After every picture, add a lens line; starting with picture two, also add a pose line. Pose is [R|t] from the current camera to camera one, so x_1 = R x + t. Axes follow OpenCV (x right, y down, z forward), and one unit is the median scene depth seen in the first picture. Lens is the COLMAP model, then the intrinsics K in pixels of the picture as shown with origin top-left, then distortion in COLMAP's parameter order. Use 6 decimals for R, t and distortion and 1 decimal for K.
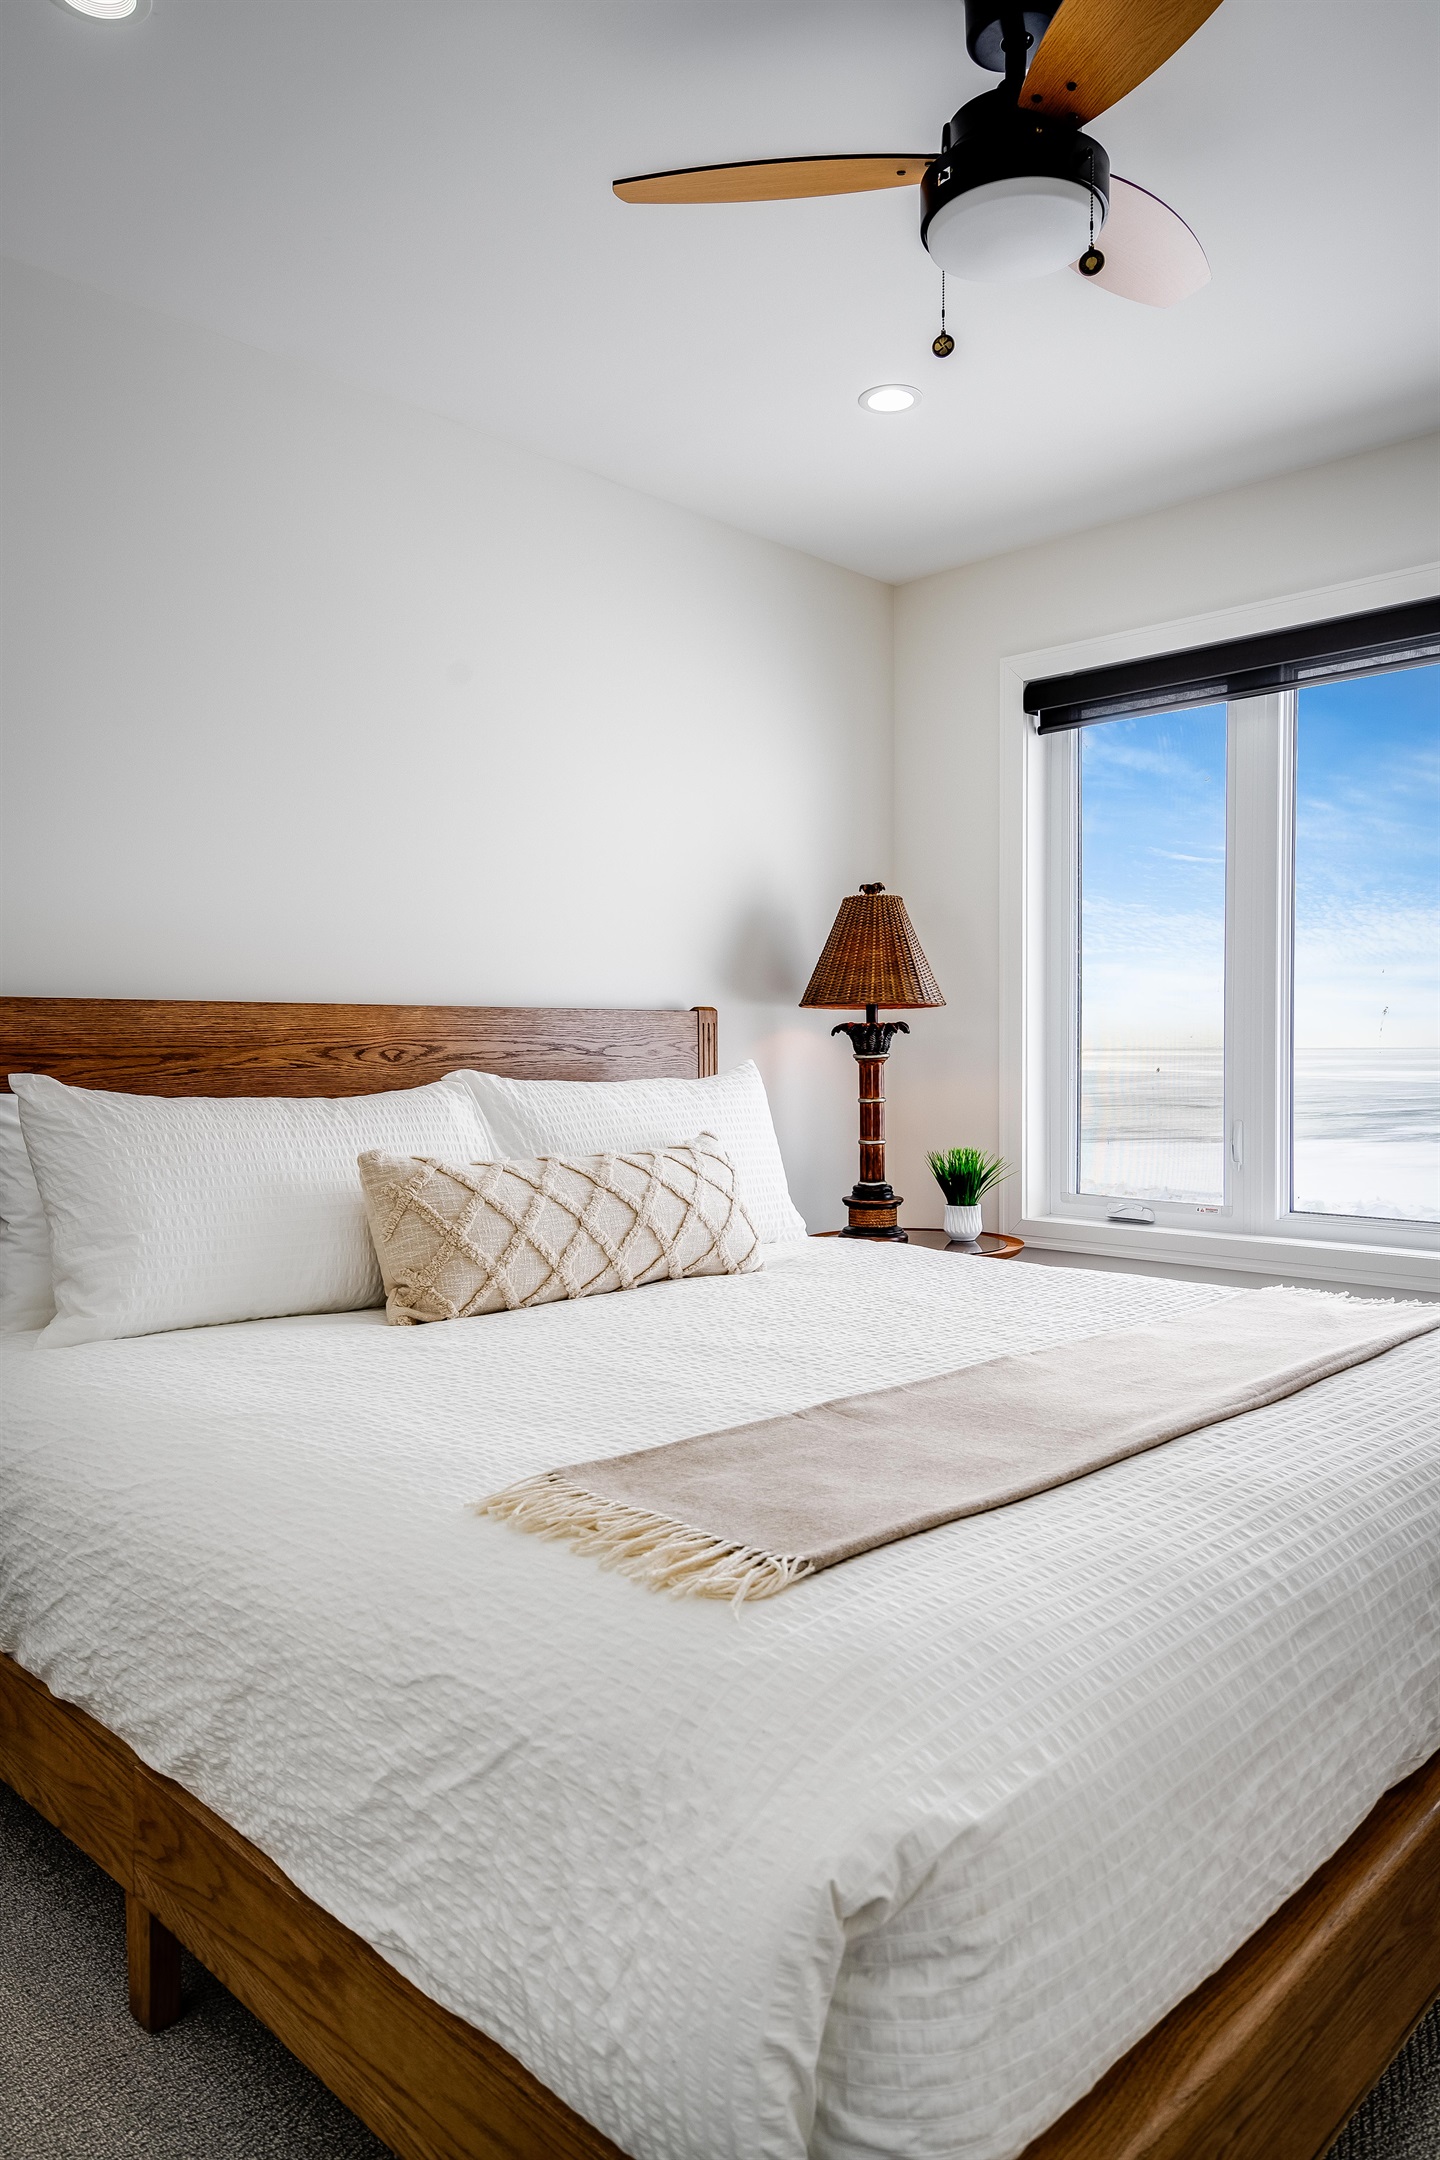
lens RADIAL K [[1416.4, 0, 749.5], [0, 1416.4, 1060.6], [0, 0, 1]] dist [0.015612, -0.005595]
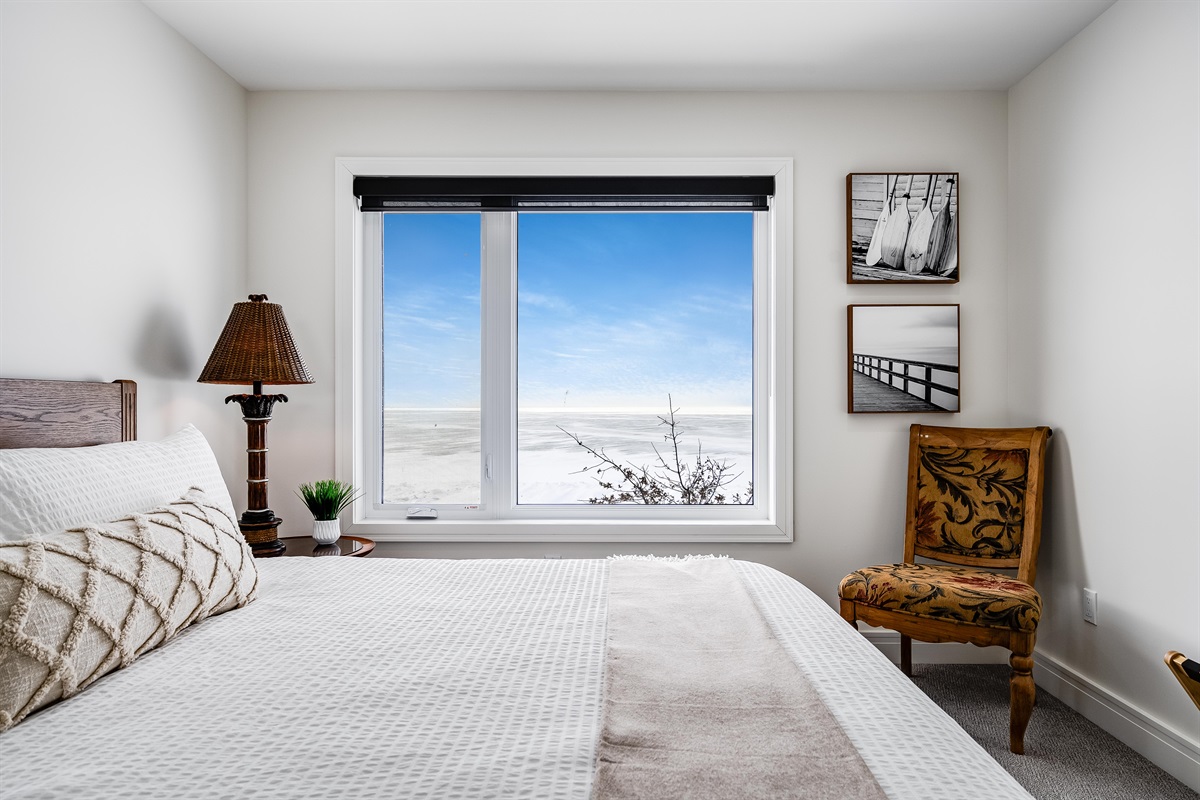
lens RADIAL K [[726.6, 0, 615.2], [0, 726.6, 401.1], [0, 0, 1]] dist [0.004616, 0.001902]
pose [[0.731791, 0.007509, 0.681488, -0.217585], [0.004774, 0.999858, -0.016144, -0.011013], [-0.681513, 0.015068, 0.731651, 0.367465]]
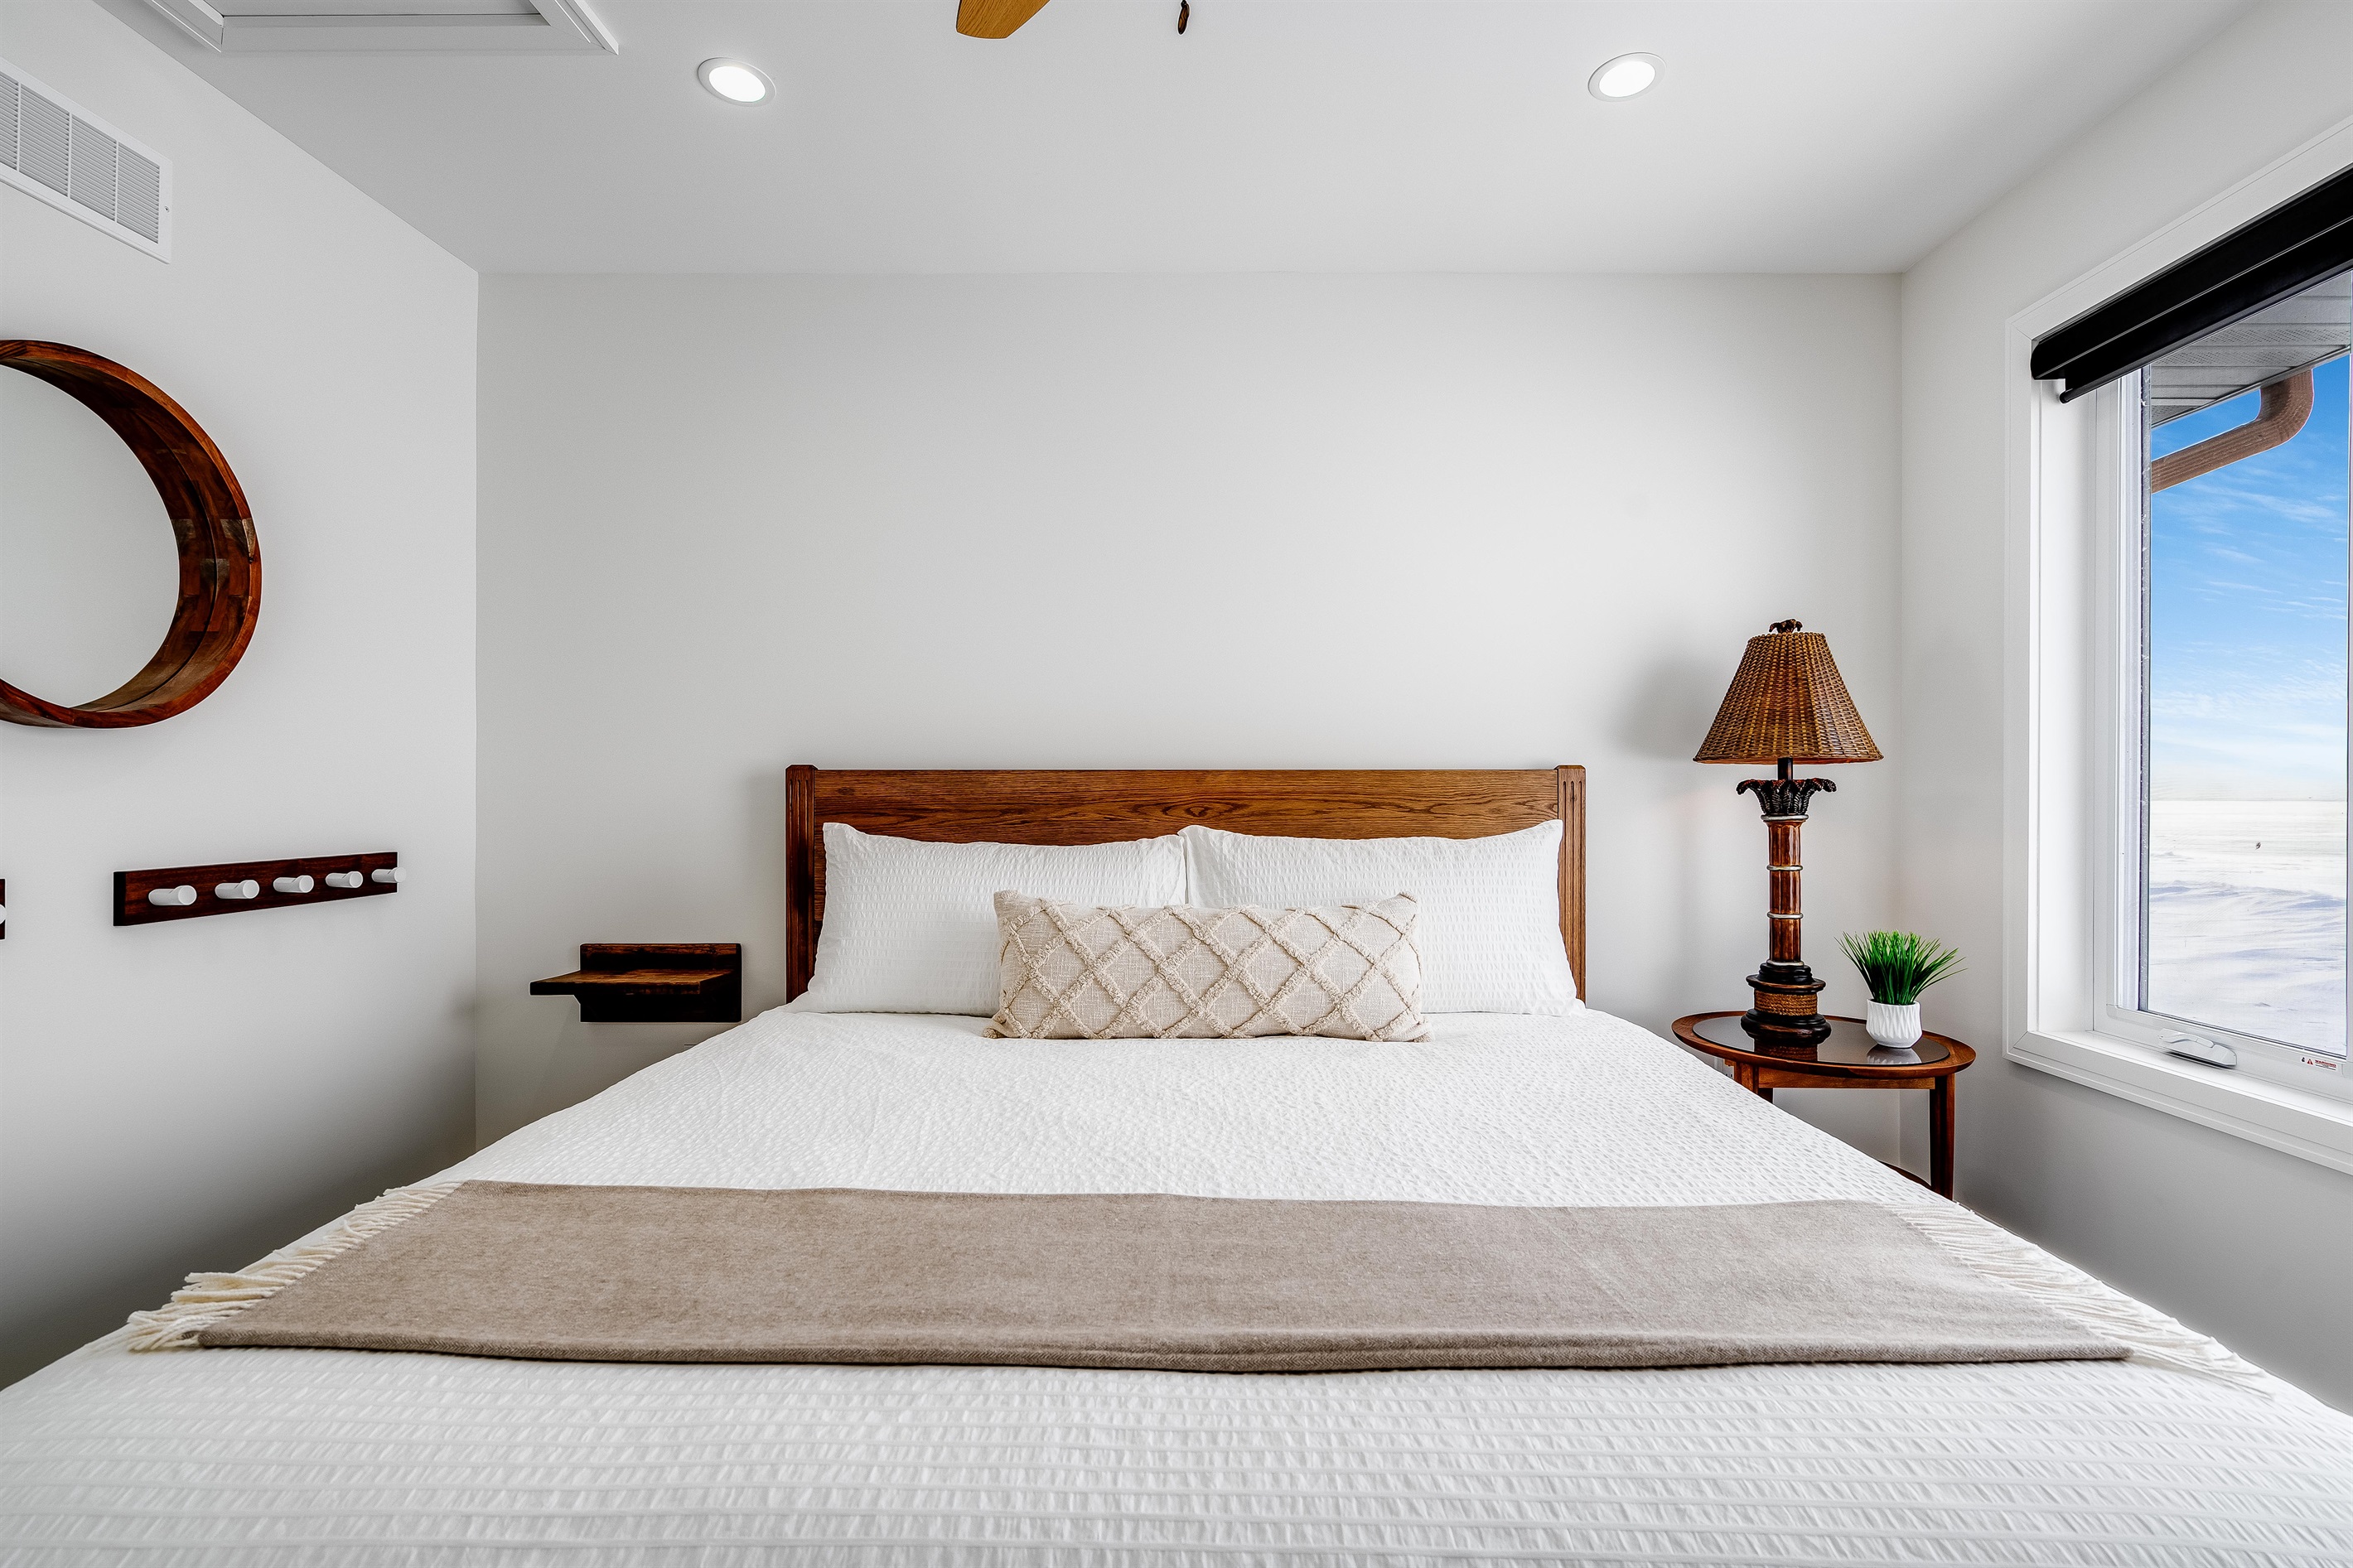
lens RADIAL K [[1075.9, 0, 1233.9], [0, 1075.9, 784.3], [0, 0, 1]] dist [-0.007025, 0.003088]
pose [[0.695284, -0.004761, -0.718720, 0.497250], [-0.010380, 0.999807, -0.016665, -0.013982], [0.718660, 0.019047, 0.695100, 0.449180]]
